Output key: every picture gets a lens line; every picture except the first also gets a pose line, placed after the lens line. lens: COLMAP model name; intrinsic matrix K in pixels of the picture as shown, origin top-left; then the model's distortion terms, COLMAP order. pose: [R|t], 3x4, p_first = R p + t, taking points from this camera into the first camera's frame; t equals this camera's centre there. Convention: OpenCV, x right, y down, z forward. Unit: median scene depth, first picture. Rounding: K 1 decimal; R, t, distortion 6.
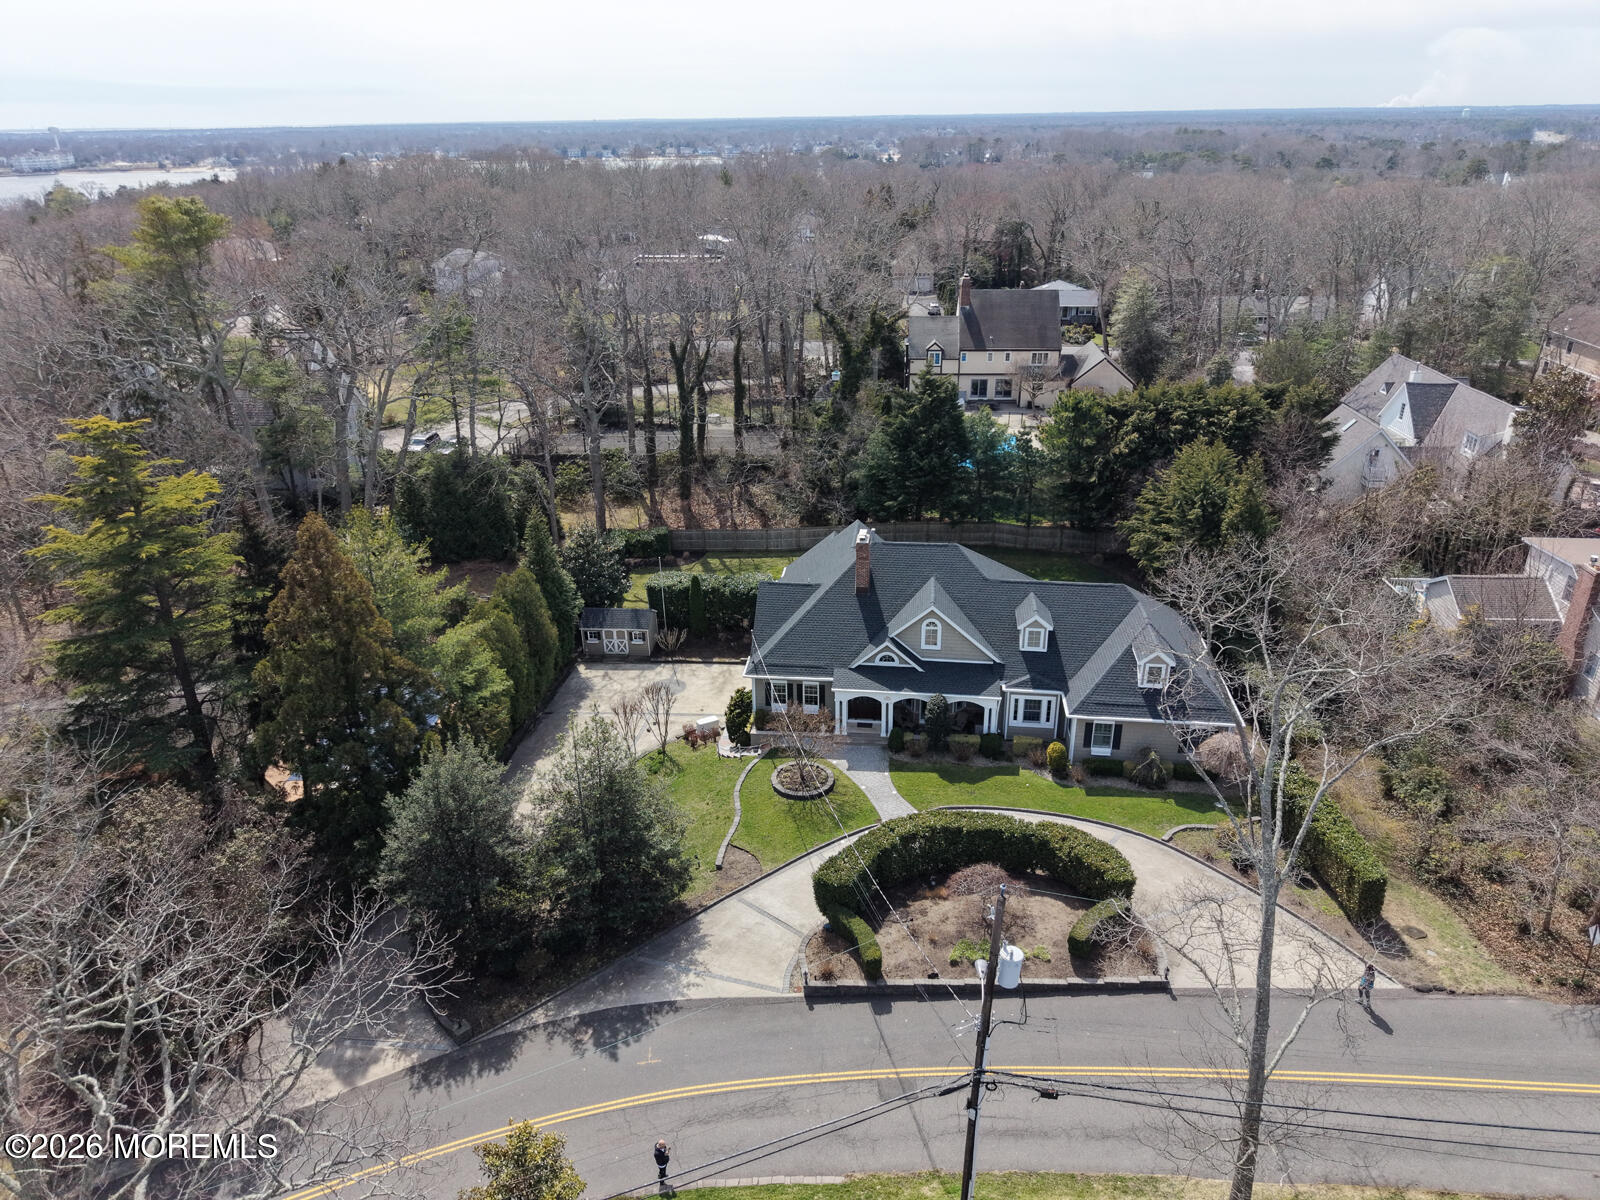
lens RADIAL K [[1107.2, 0, 779.5], [0, 1107.2, 595.2], [0, 0, 1]] dist [0.099715, -0.265816]
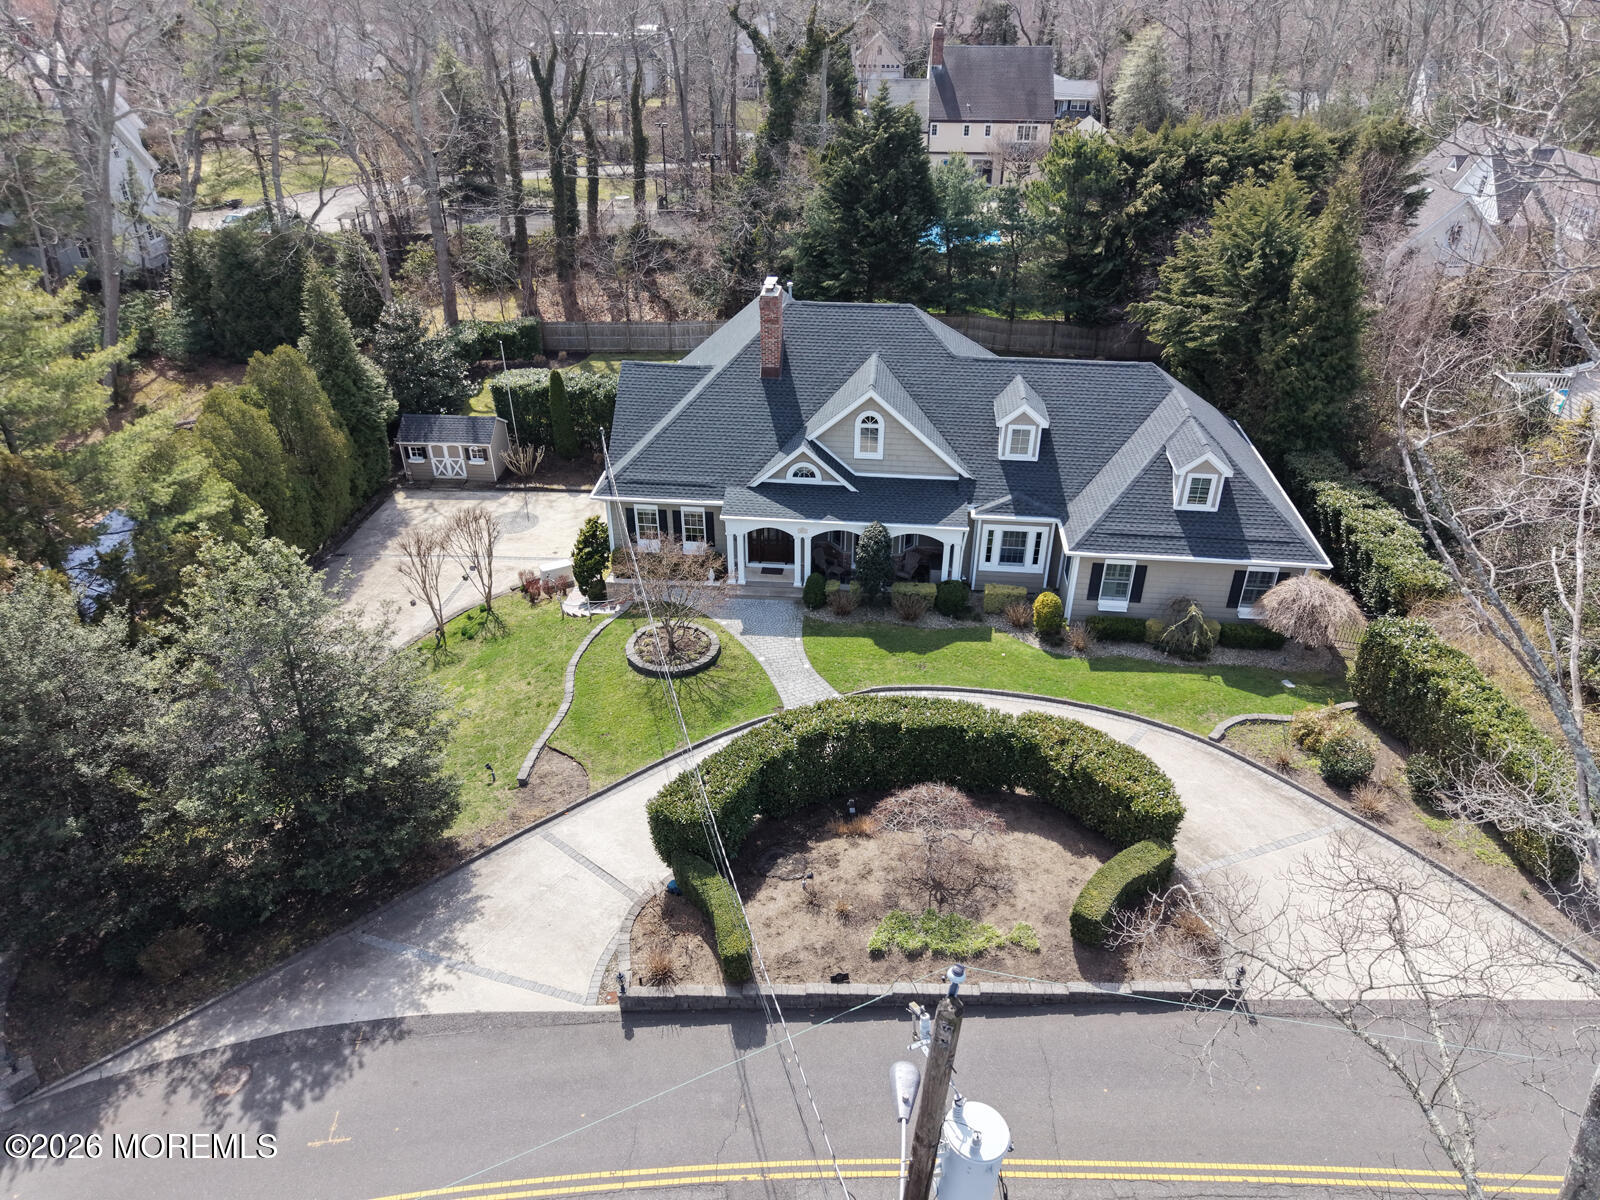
lens RADIAL K [[1048.3, 0, 802.8], [0, 1048.3, 606.2], [0, 0, 1]] dist [0.026868, -0.027824]
pose [[0.999207, 0.002249, 0.039756, 0.073152], [-0.007168, 0.992253, 0.124026, 0.060976], [-0.039170, -0.124213, 0.991482, 0.365352]]
